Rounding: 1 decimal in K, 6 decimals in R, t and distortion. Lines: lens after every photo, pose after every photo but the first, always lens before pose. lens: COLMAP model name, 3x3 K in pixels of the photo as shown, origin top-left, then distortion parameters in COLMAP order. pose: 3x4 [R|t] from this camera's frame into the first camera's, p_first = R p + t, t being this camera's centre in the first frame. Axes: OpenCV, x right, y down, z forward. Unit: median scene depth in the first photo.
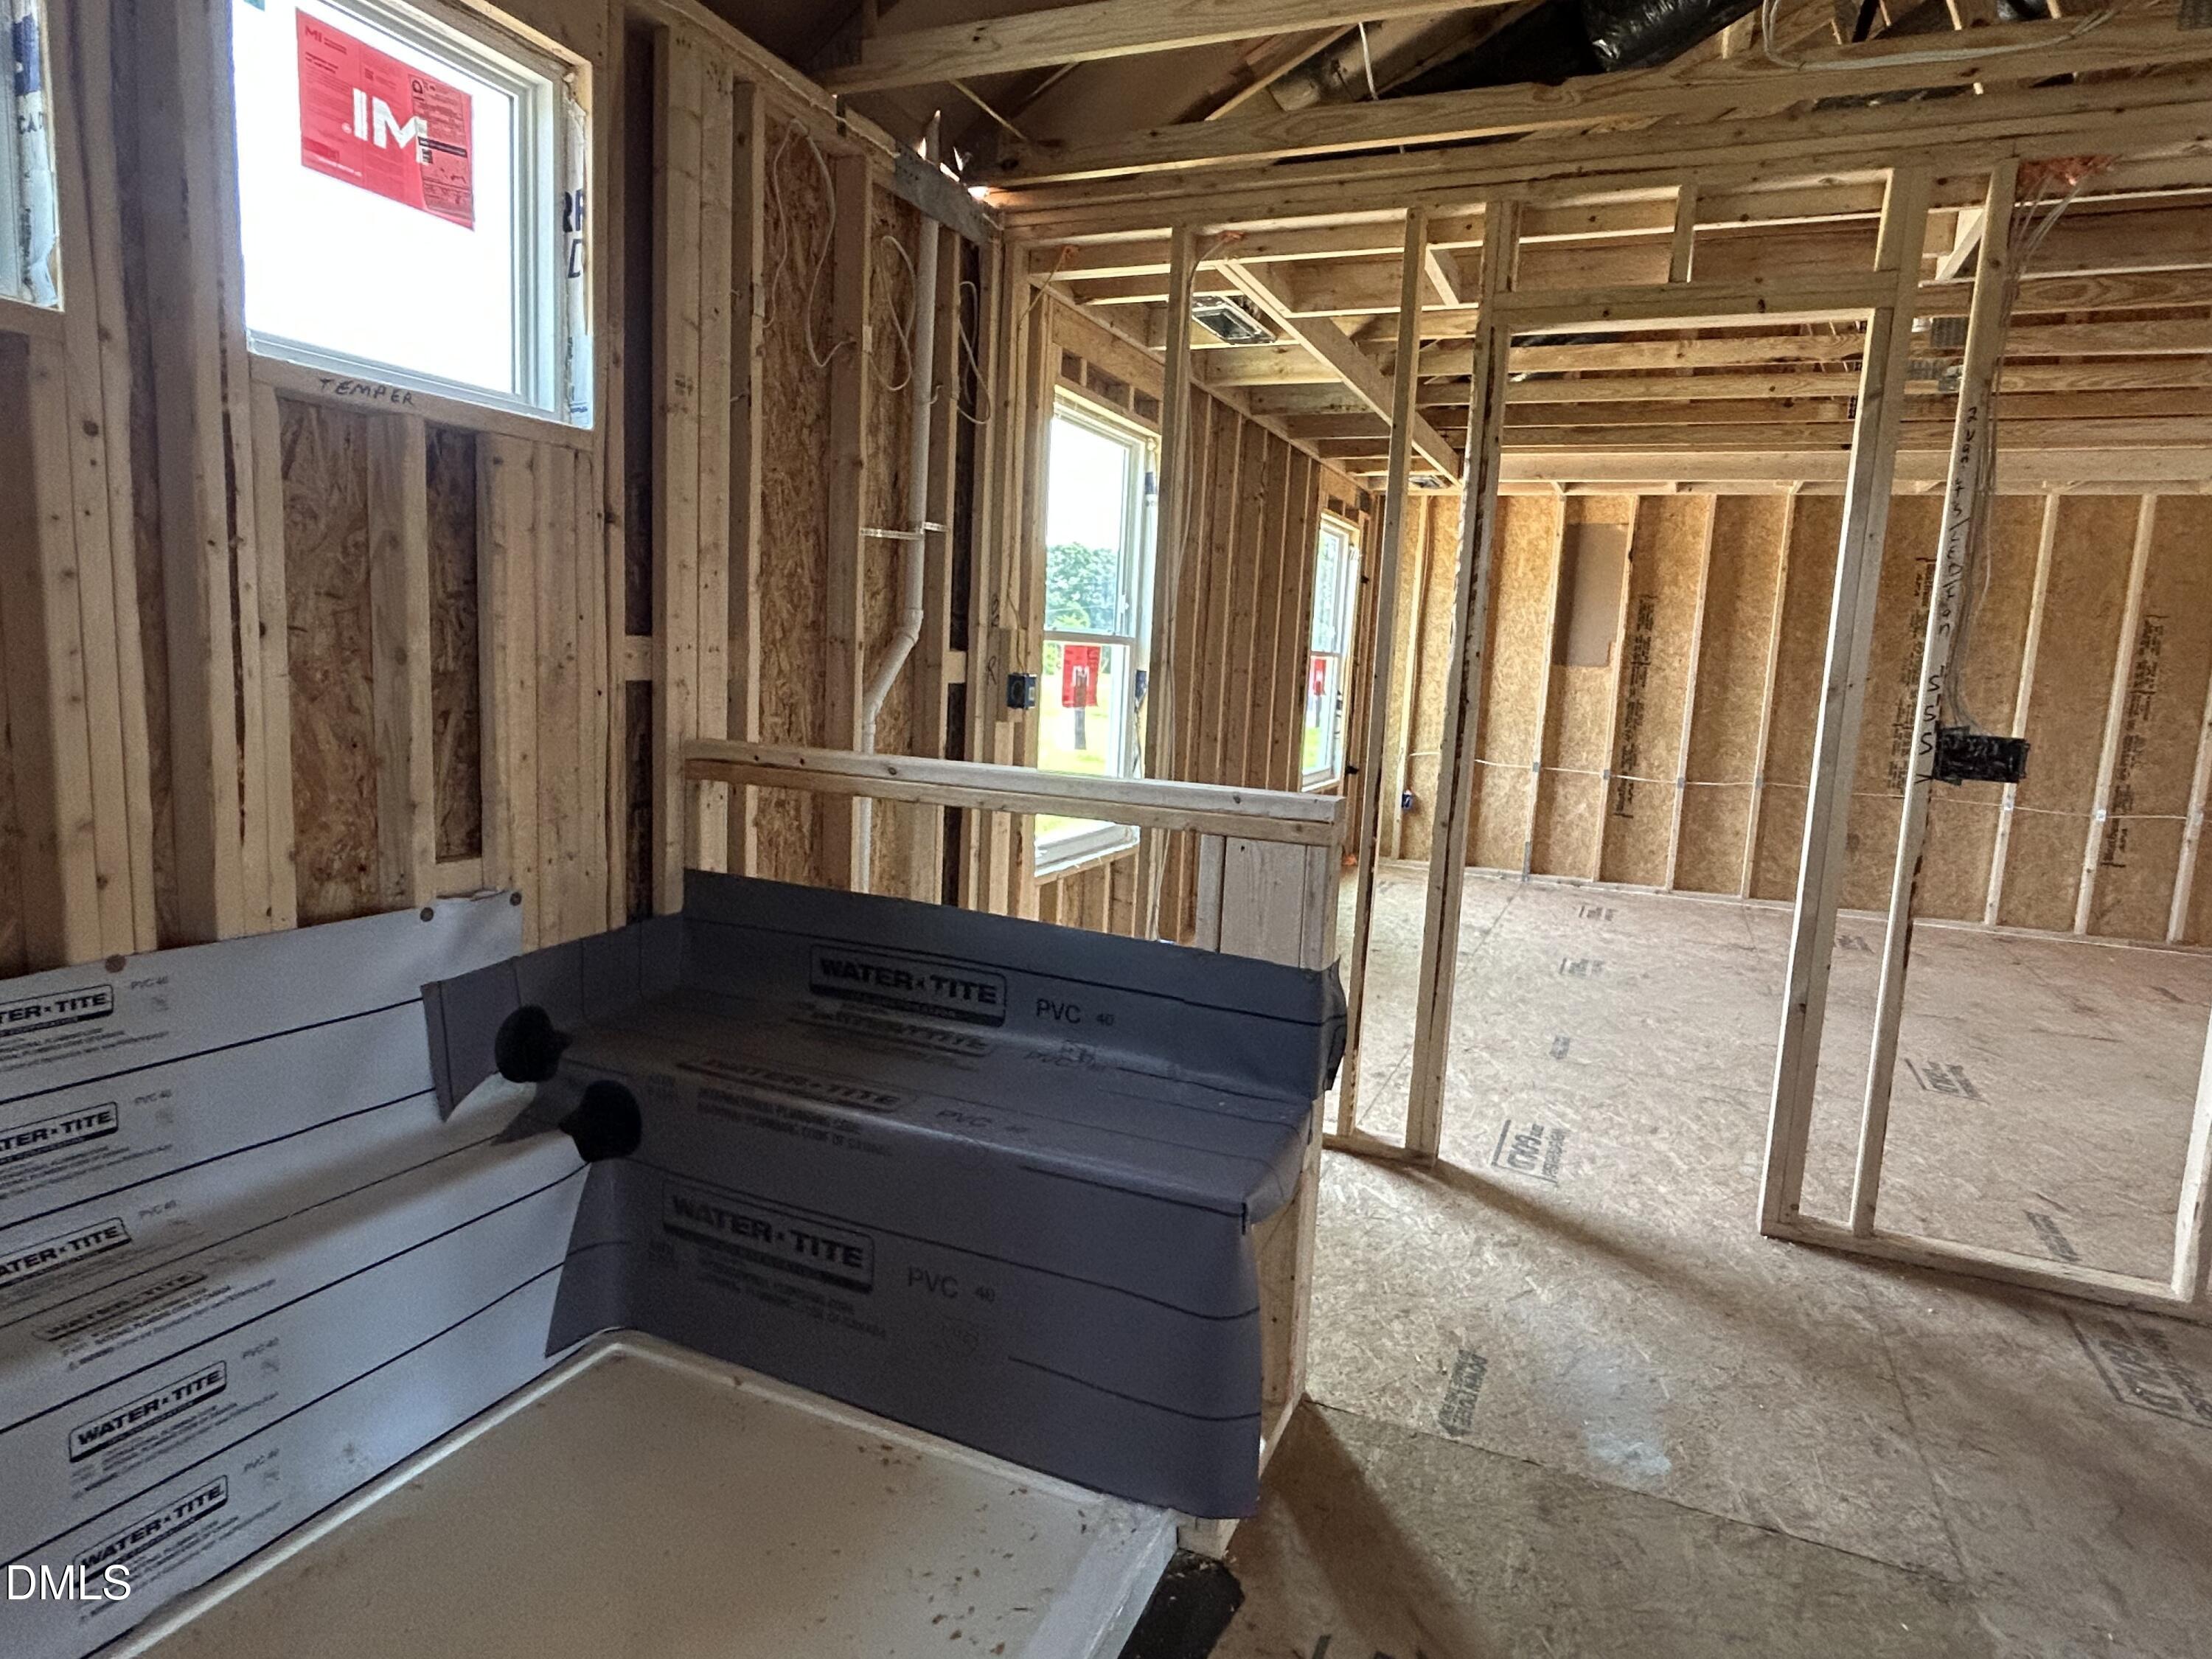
lens RADIAL K [[1309.5, 0, 1106.0], [0, 1309.5, 829.5], [0, 0, 1]] dist [-0.004518, 0.016167]
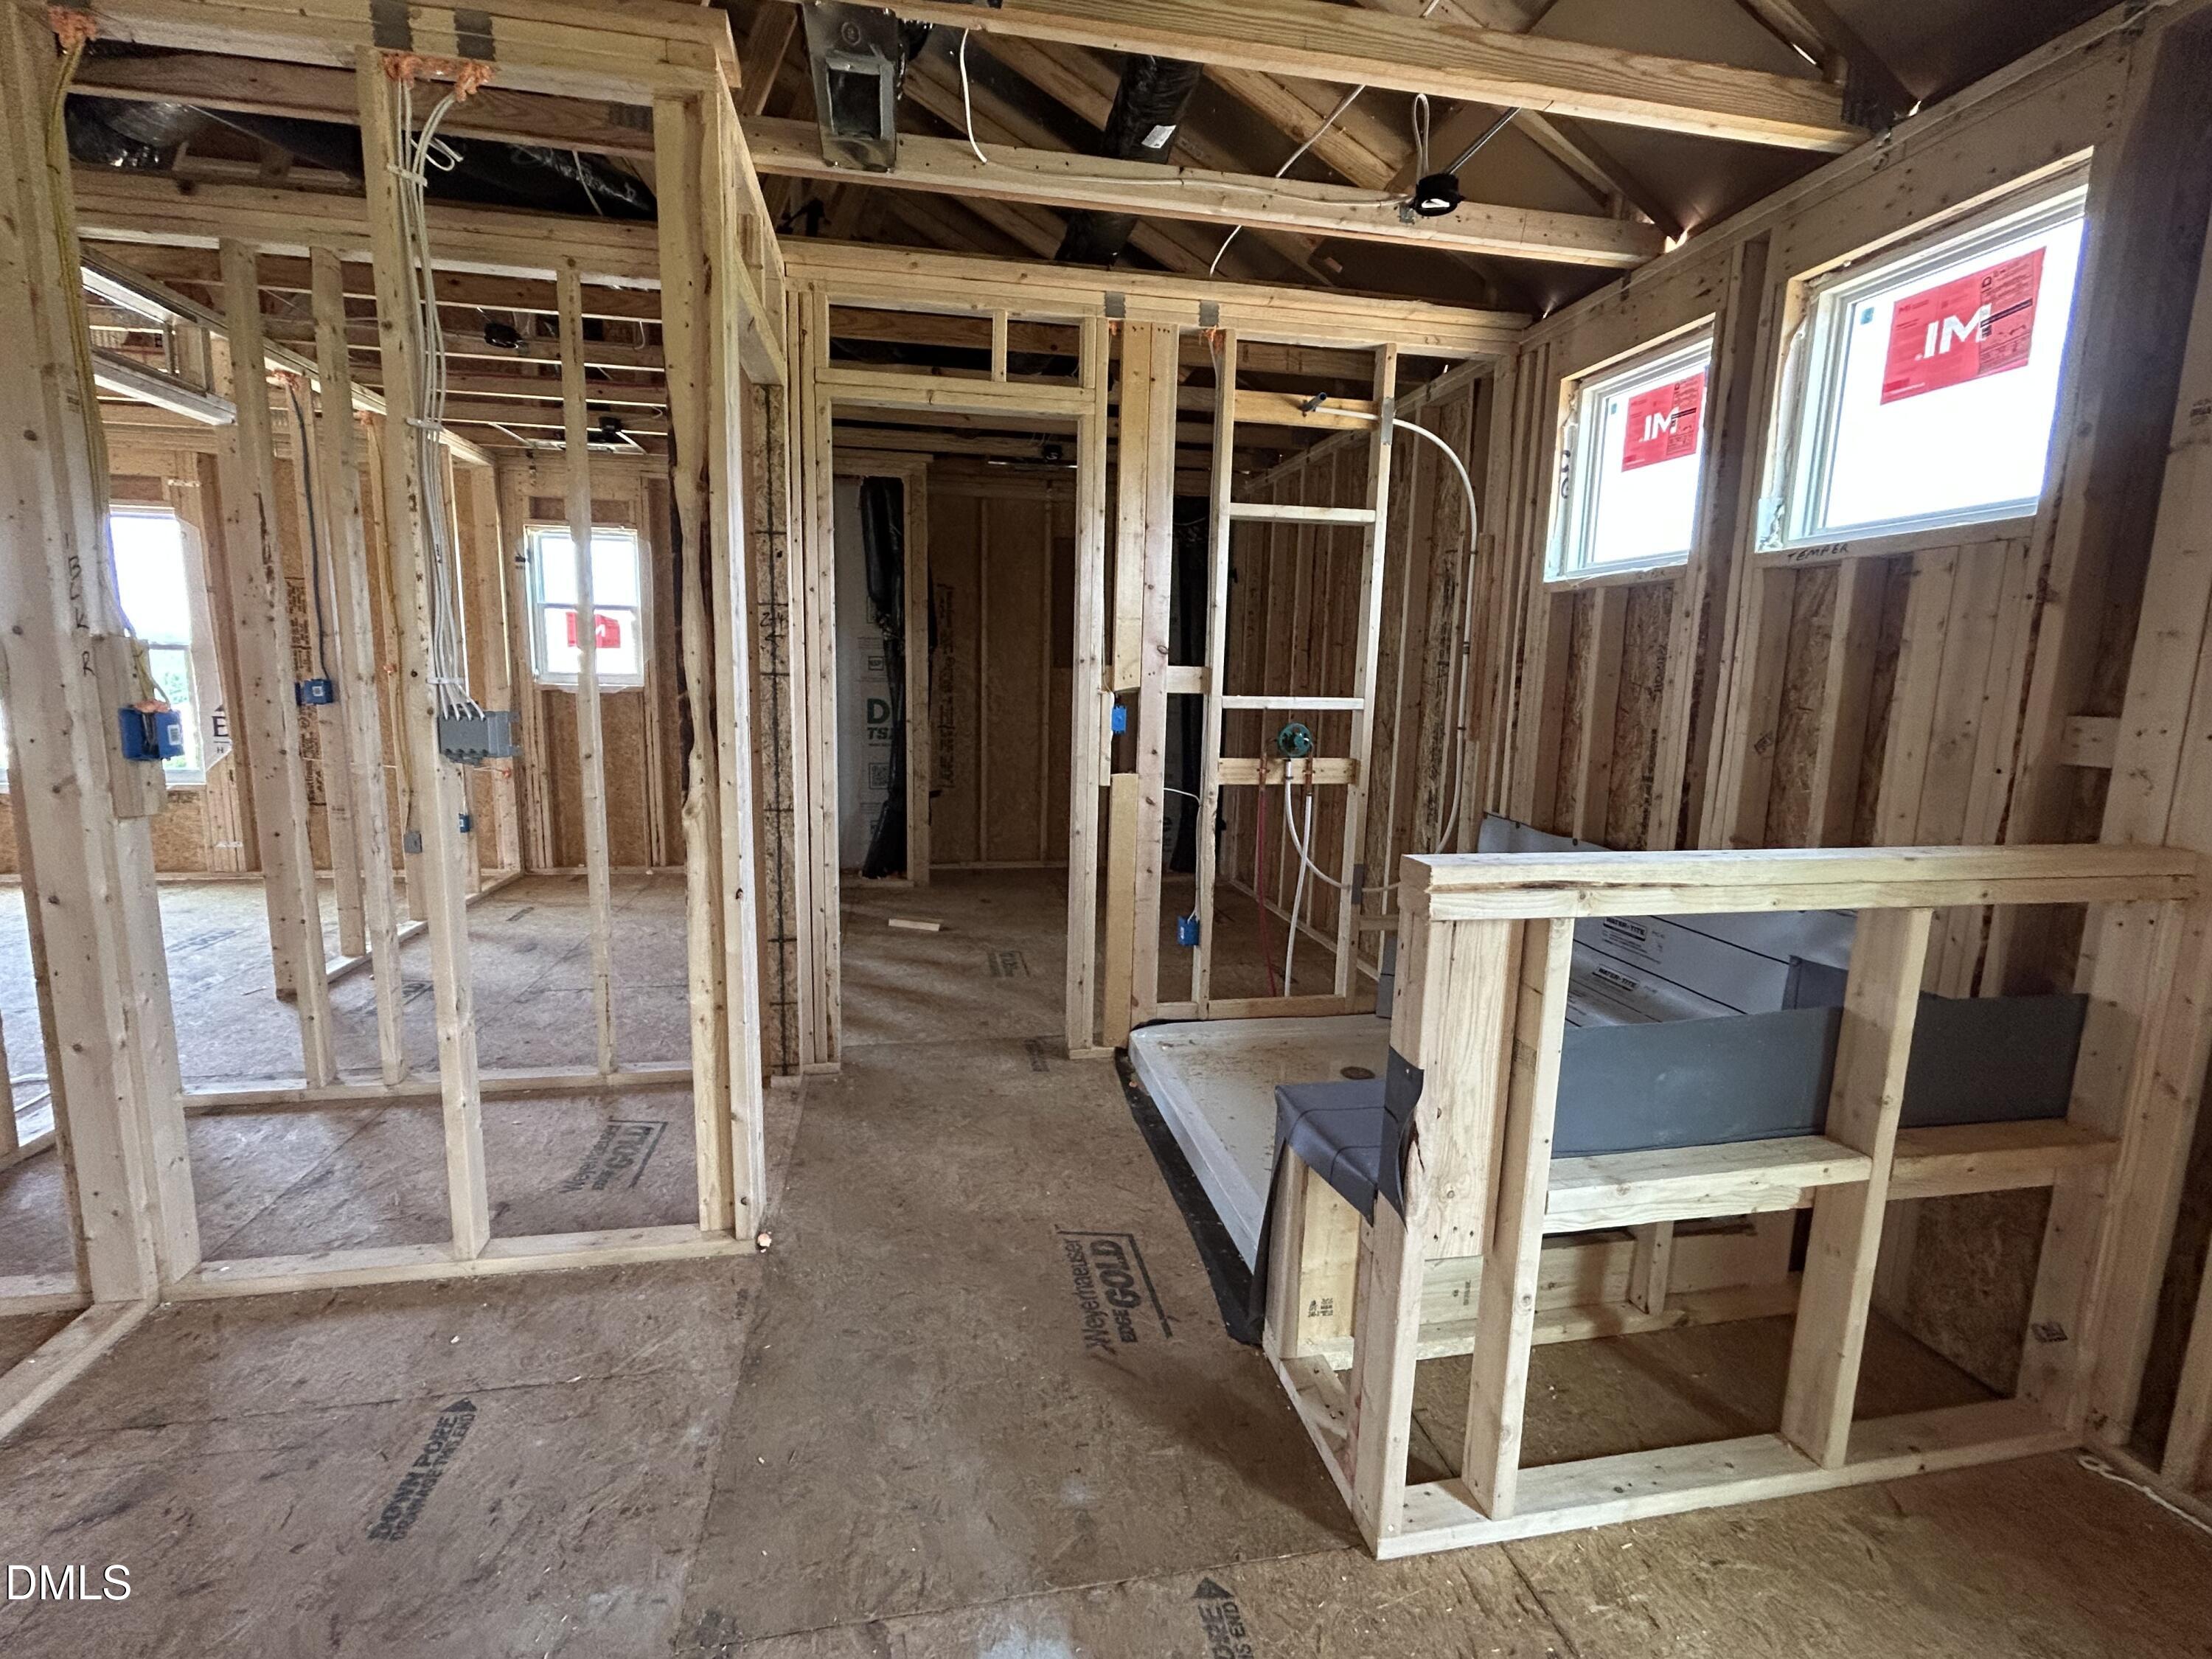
lens RADIAL K [[1002.4, 0, 1106.0], [0, 1002.4, 829.5], [0, 0, 1]] dist [-0.001409, 0.004091]
pose [[-0.824815, 0.017637, -0.565127, 0.733012], [-0.143810, 0.960097, 0.239858, -0.176595], [0.546807, 0.279110, -0.789367, 1.470869]]
